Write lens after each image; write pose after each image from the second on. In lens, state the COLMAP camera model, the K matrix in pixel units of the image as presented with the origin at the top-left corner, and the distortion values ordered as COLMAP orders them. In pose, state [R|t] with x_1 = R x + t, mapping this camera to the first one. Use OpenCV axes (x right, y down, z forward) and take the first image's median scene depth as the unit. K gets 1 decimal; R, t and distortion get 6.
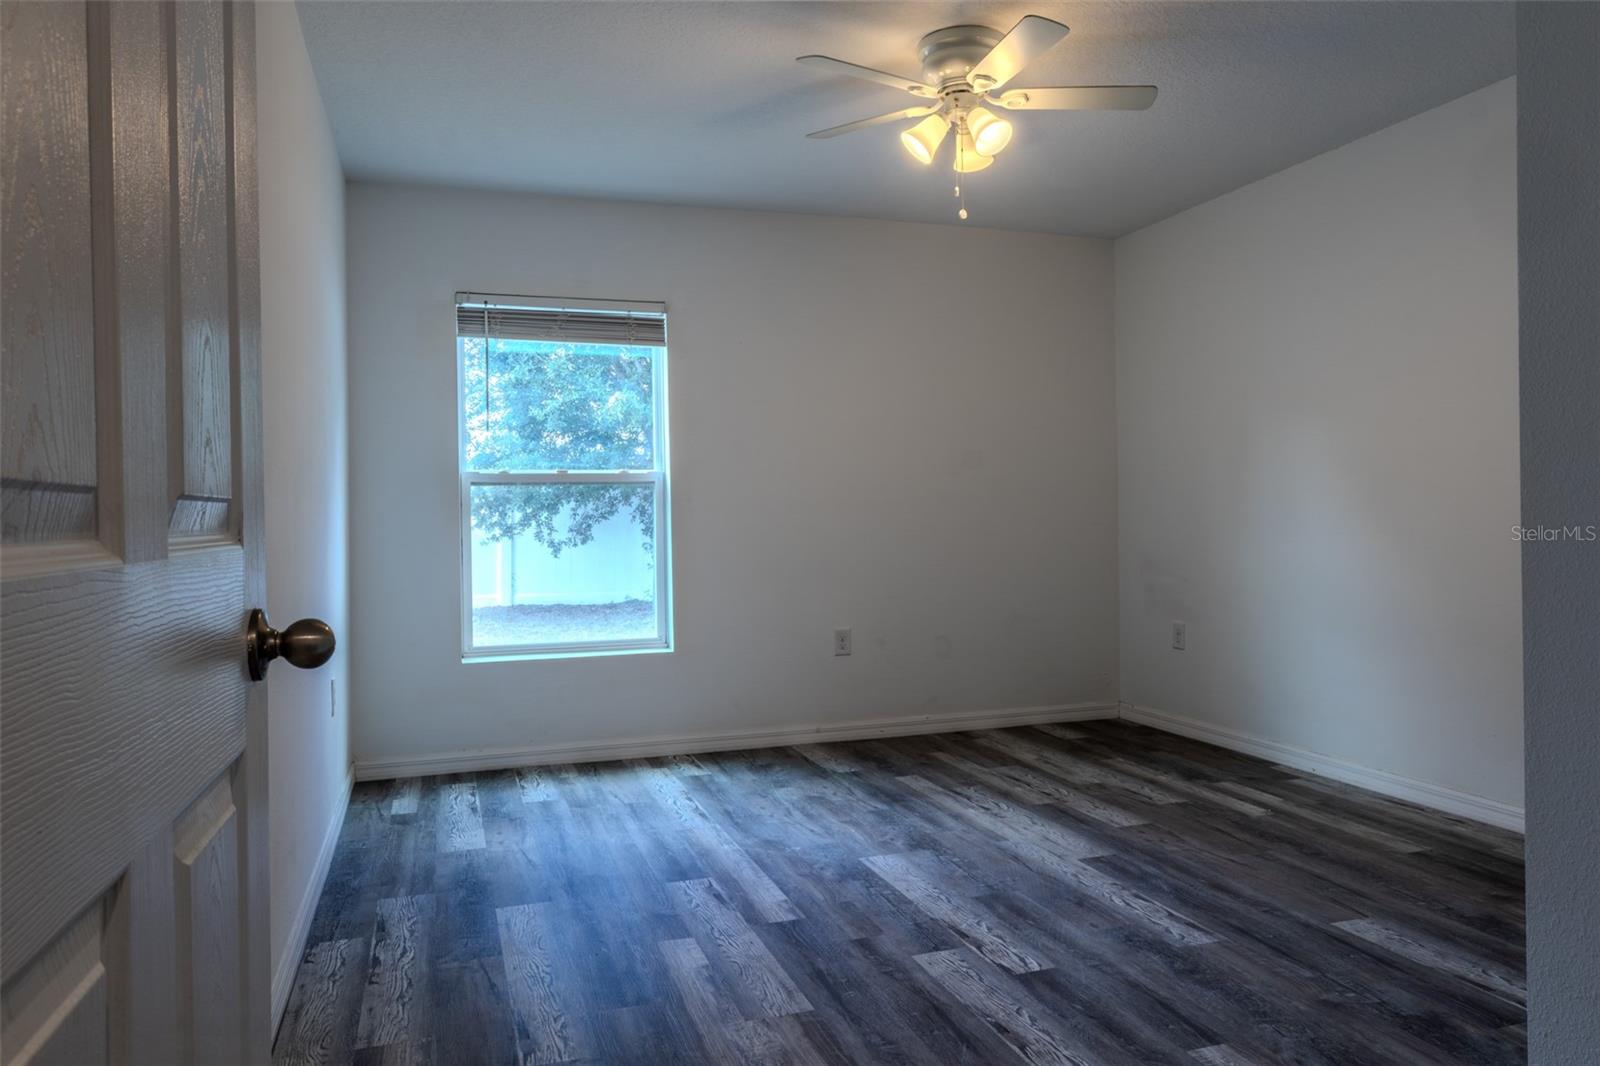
lens RADIAL K [[1107.1, 0, 804.4], [0, 1107.1, 515.2], [0, 0, 1]] dist [0.000674, 0.004321]
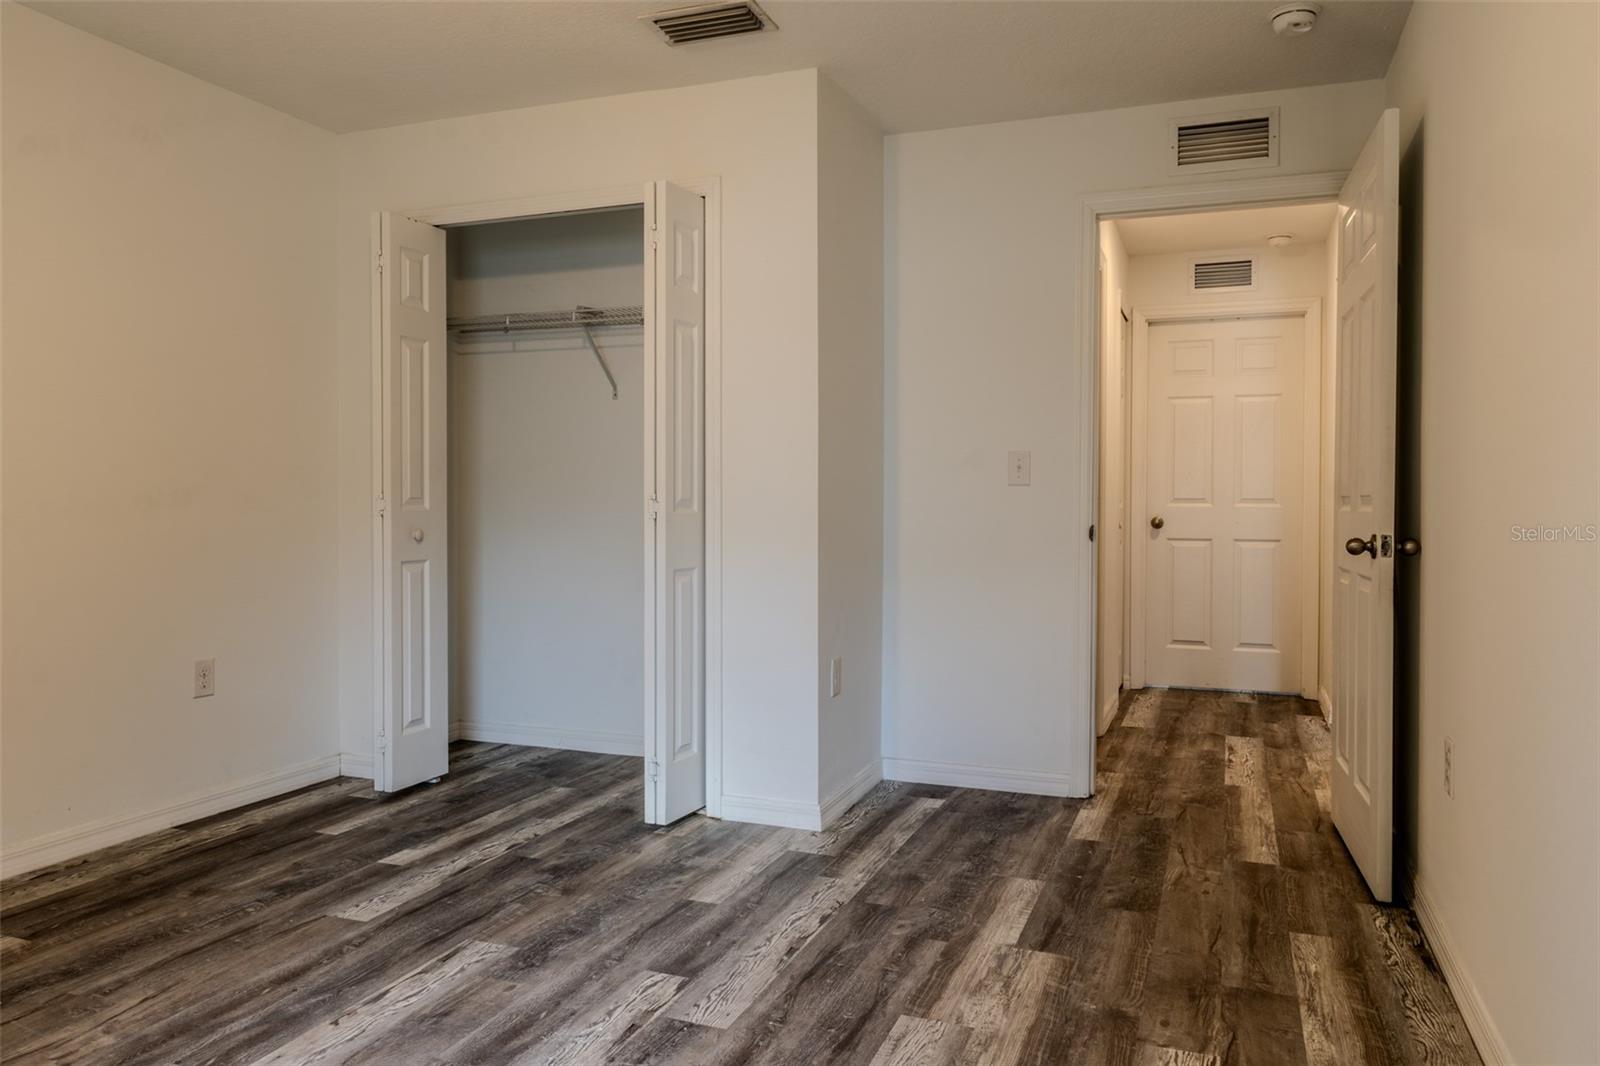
lens RADIAL K [[1107.1, 0, 804.4], [0, 1107.1, 515.2], [0, 0, 1]] dist [0.000674, 0.004321]
pose [[-0.774813, 0.005115, 0.632170, -0.479090], [0.006481, 0.999979, -0.000148, 0.010371], [-0.632158, 0.003983, -0.774829, 1.605384]]
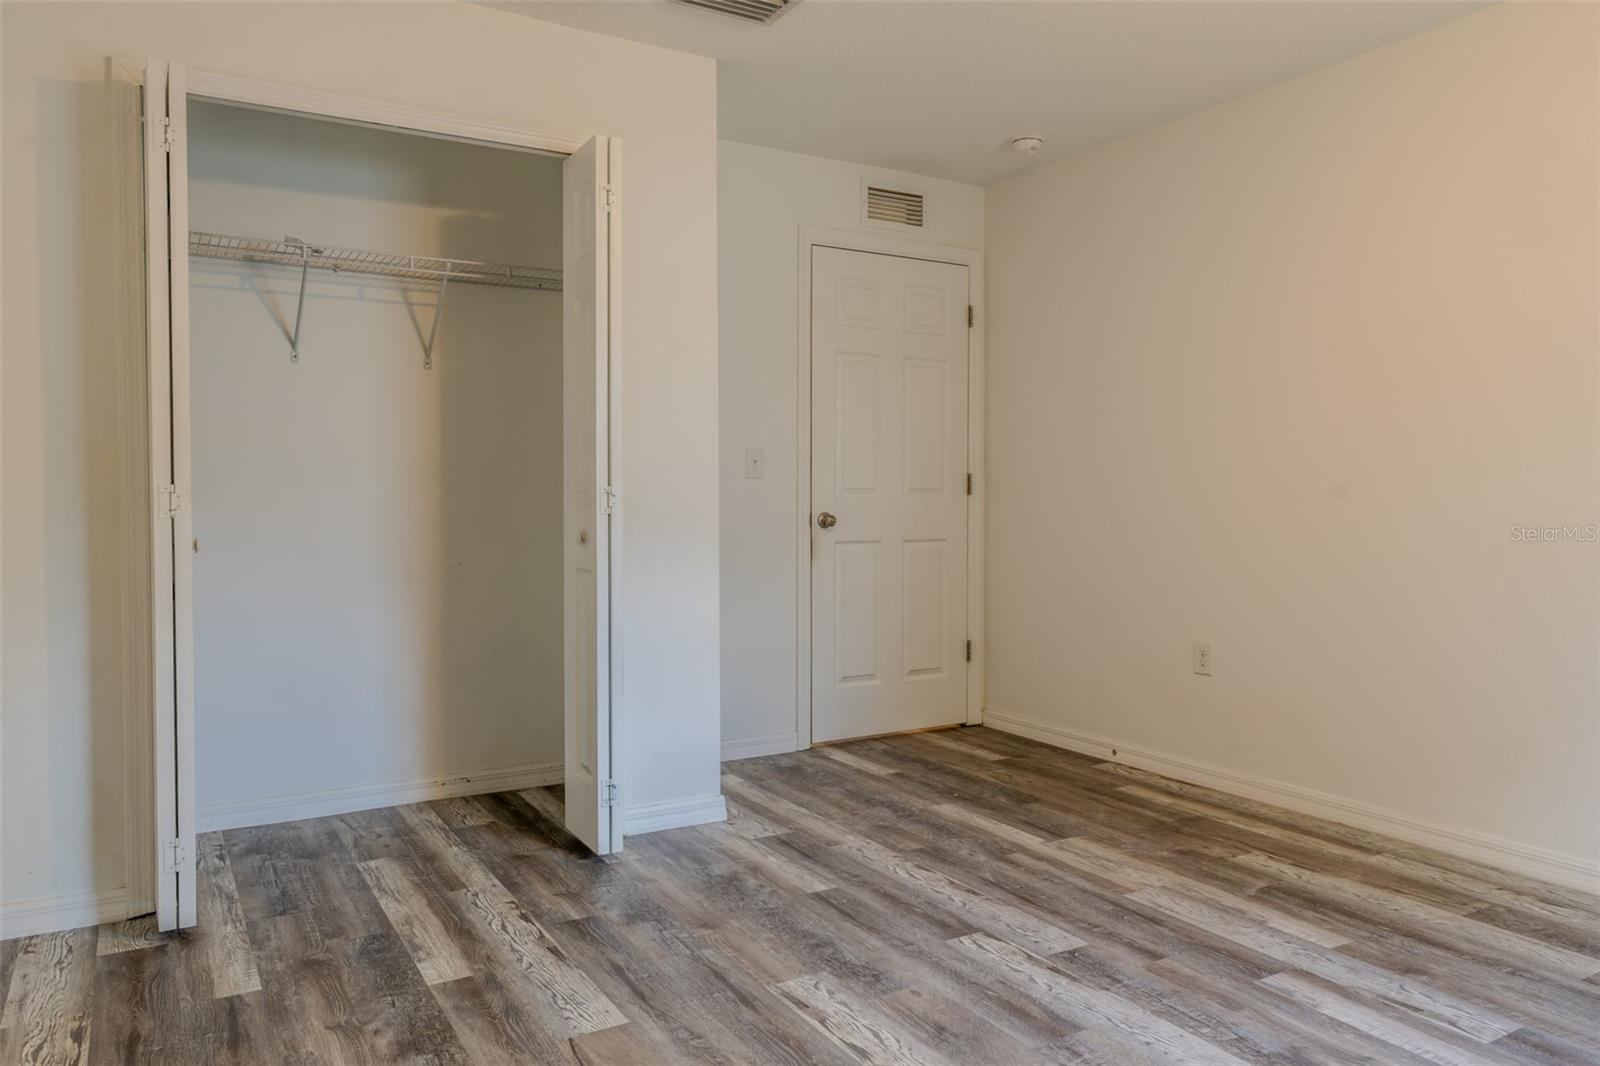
lens RADIAL K [[1107.1, 0, 804.4], [0, 1107.1, 515.2], [0, 0, 1]] dist [0.000674, 0.004321]
pose [[-0.977288, 0.018802, -0.211080, 0.542731], [0.014983, 0.999694, 0.019678, -0.005573], [0.211385, 0.016069, -0.977271, 1.896267]]
